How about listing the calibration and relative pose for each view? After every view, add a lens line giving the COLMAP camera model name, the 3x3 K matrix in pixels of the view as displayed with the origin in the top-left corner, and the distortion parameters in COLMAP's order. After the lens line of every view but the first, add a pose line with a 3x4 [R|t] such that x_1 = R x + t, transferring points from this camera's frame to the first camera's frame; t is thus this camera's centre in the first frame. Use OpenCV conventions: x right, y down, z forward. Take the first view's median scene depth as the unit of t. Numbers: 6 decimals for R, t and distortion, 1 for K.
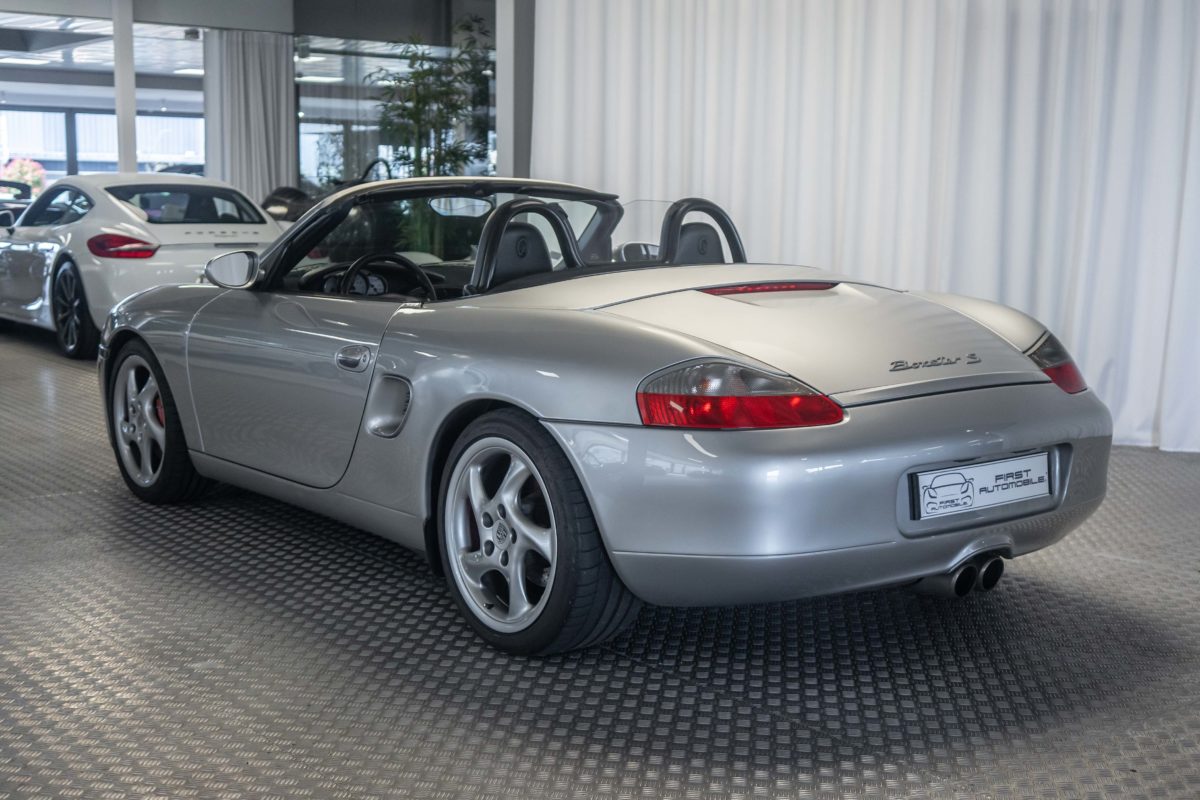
lens RADIAL K [[1557.8, 0, 600.0], [0, 1557.8, 400.0], [0, 0, 1]] dist [0.011719, 0.014910]
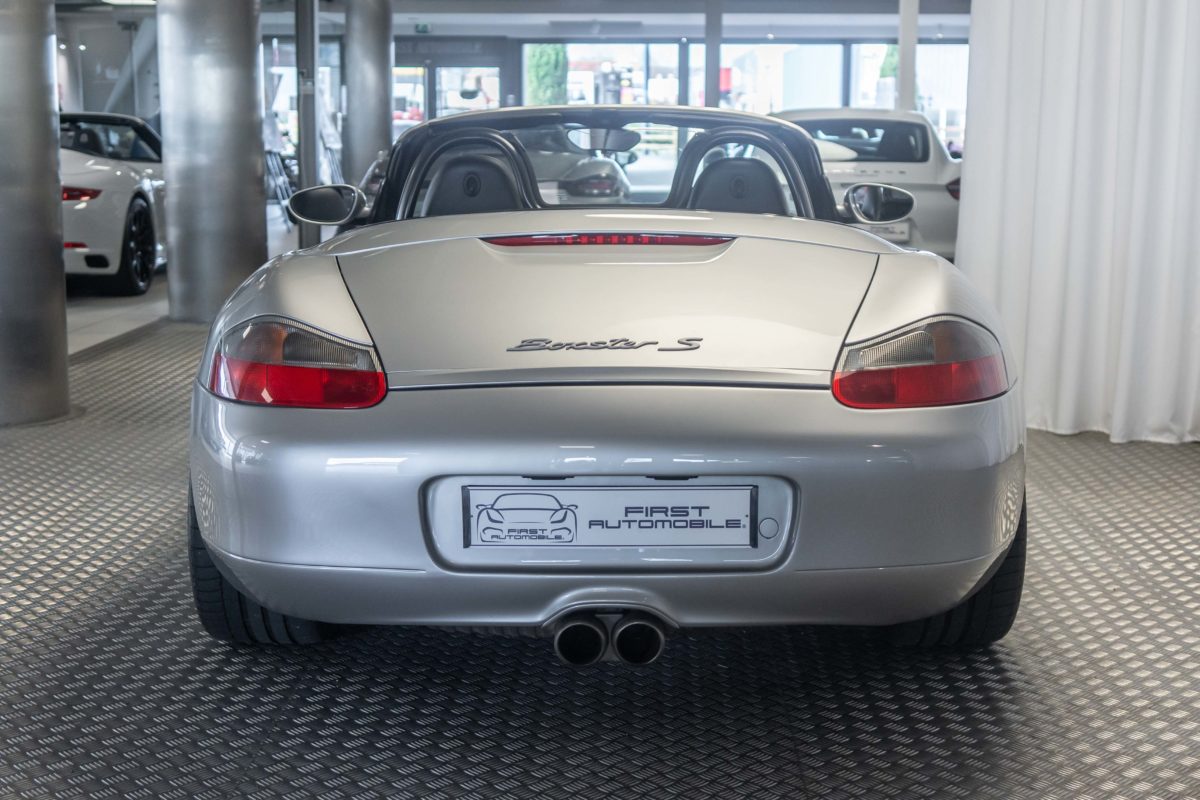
lens RADIAL K [[1709.9, 0, 600.0], [0, 1709.9, 400.0], [0, 0, 1]] dist [0.006327, -0.022077]
pose [[0.774251, 0.091805, -0.626184, 0.718591], [-0.077205, 0.995734, 0.050523, -0.038575], [0.628151, 0.009227, 0.778037, 0.371805]]
